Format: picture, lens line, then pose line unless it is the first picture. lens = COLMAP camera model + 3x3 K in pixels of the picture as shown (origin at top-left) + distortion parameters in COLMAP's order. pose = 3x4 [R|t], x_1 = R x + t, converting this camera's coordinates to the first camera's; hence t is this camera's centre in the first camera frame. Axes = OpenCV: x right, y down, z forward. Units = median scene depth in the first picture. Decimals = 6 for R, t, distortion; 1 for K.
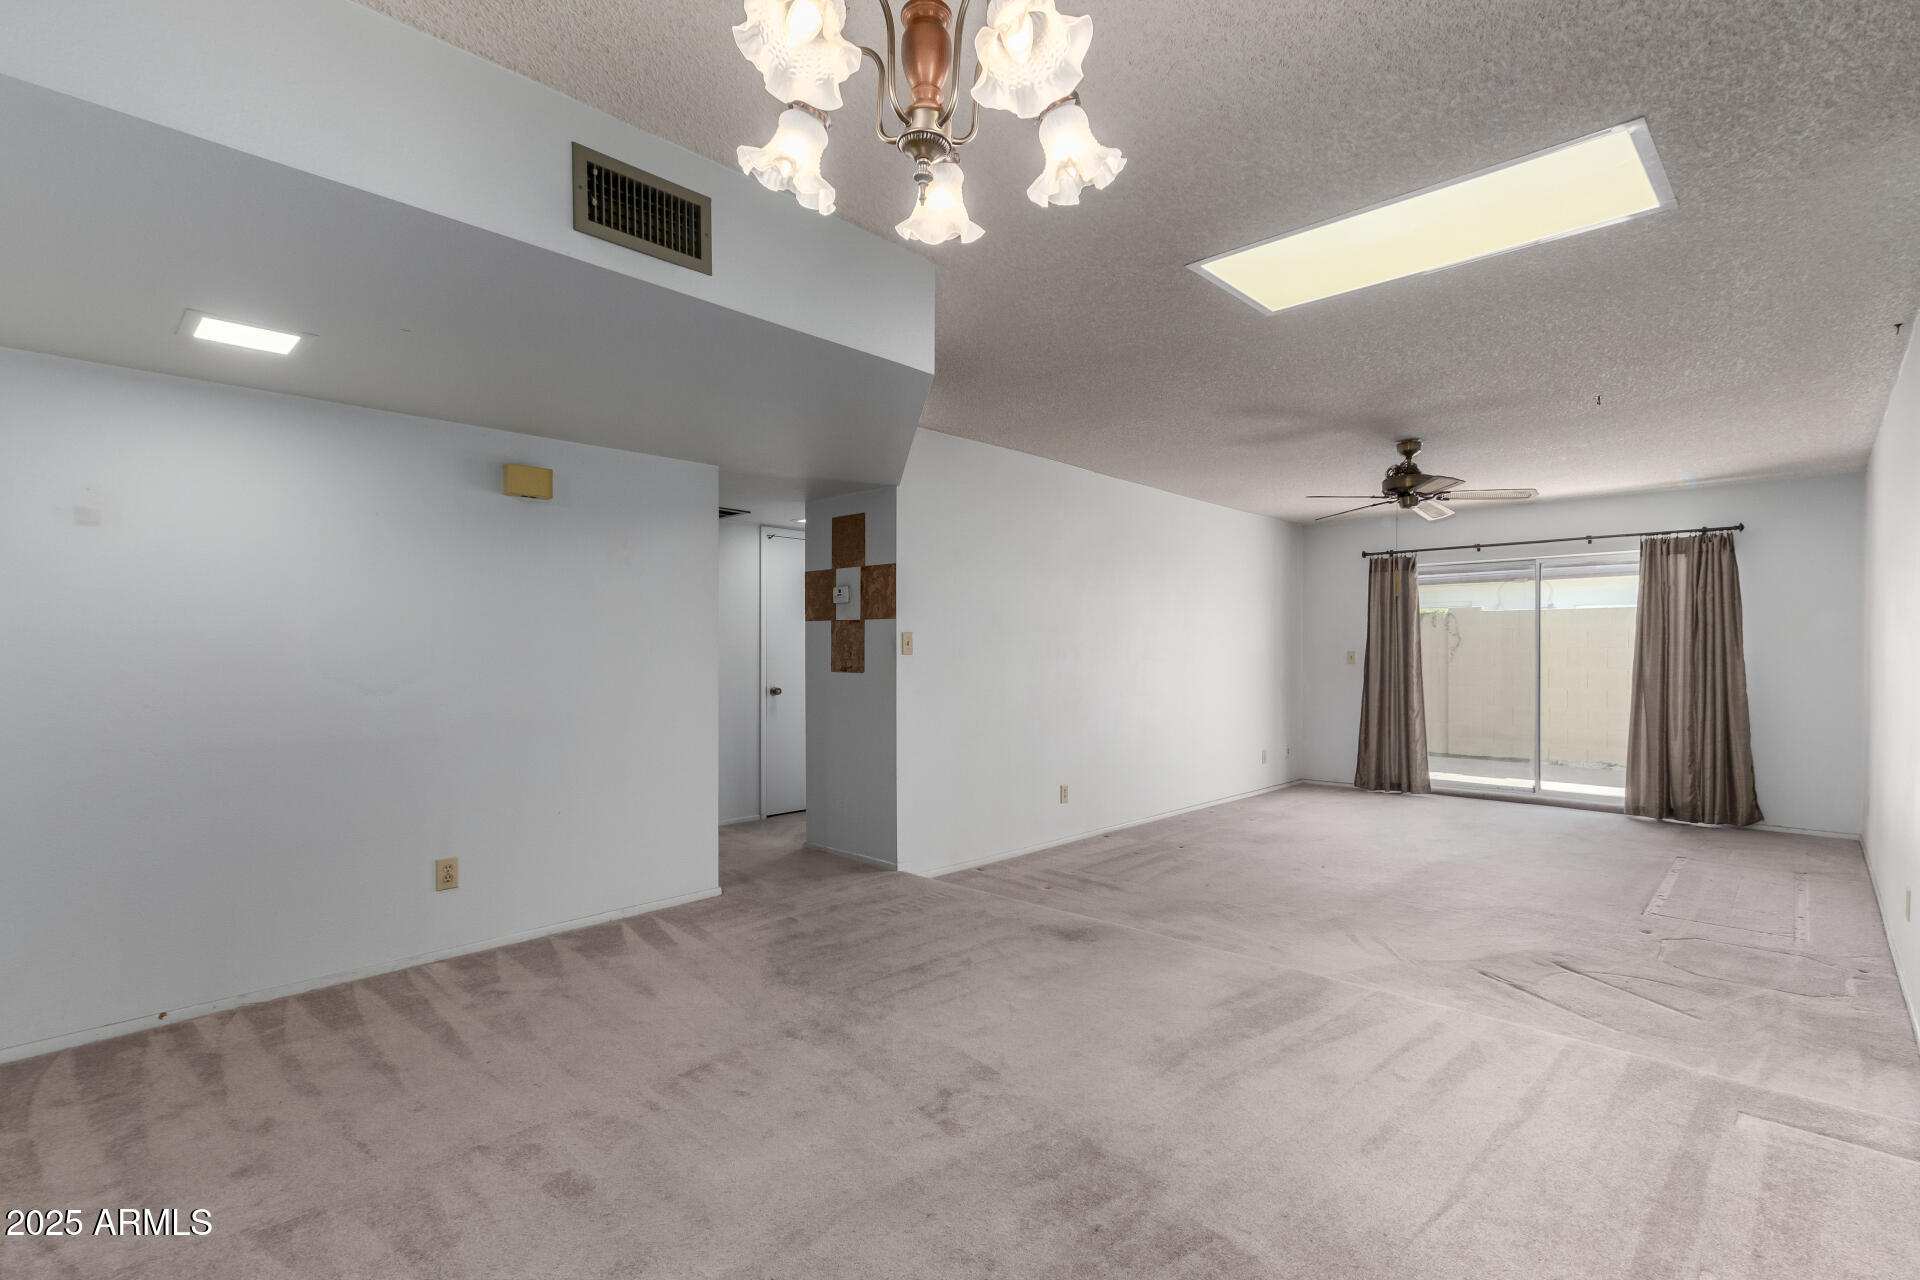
lens RADIAL K [[894.5, 0, 968.7], [0, 894.5, 656.1], [0, 0, 1]] dist [0.011896, -0.005857]
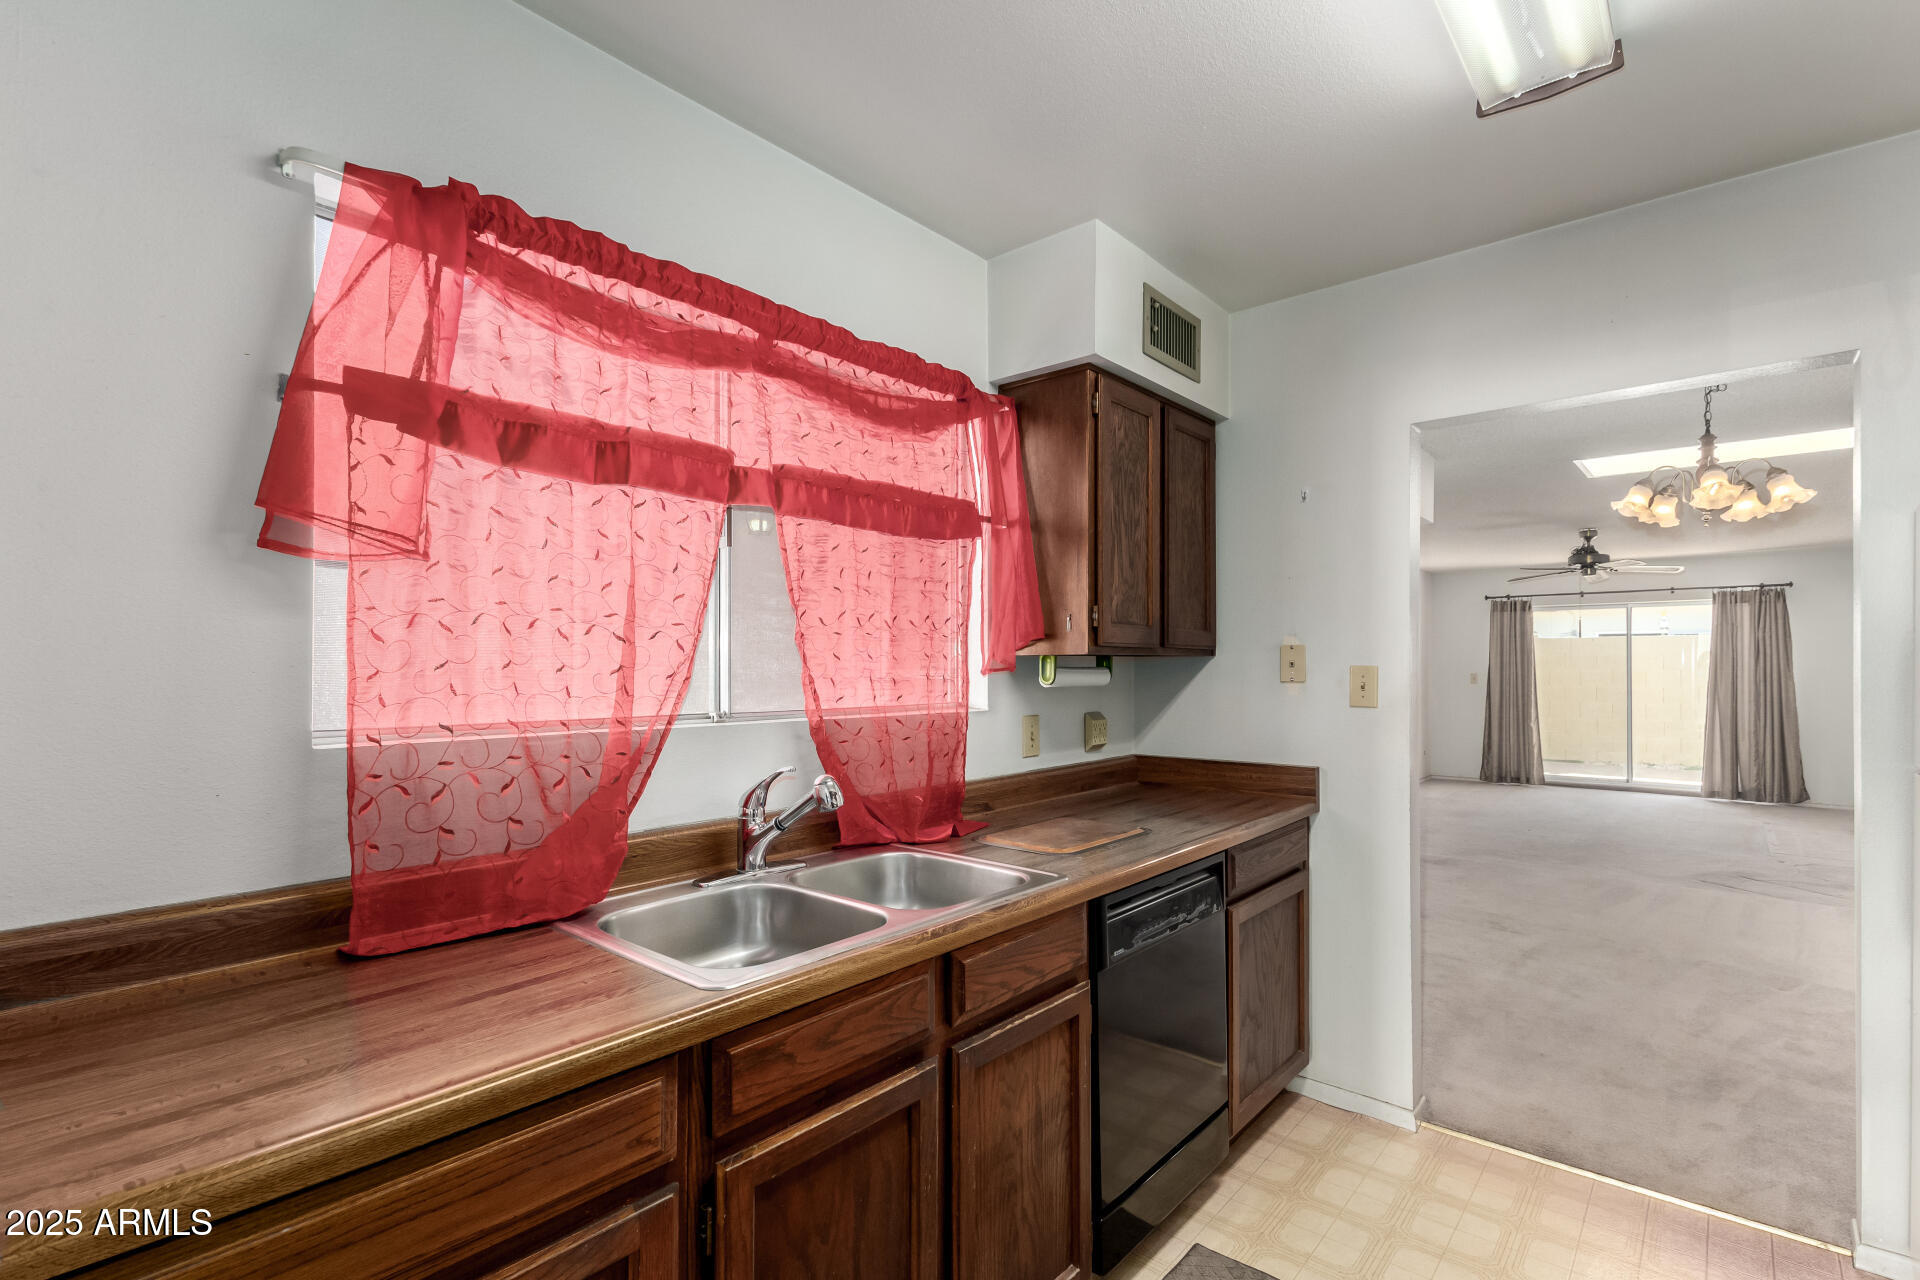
lens RADIAL K [[894.5, 0, 967.1], [0, 894.5, 659.2], [0, 0, 1]] dist [0.011896, -0.005857]
pose [[0.999007, 0.000501, 0.044561, -0.442680], [0.000028, 0.999930, -0.011869, -0.013649], [-0.044564, 0.011858, 0.998936, -0.300734]]
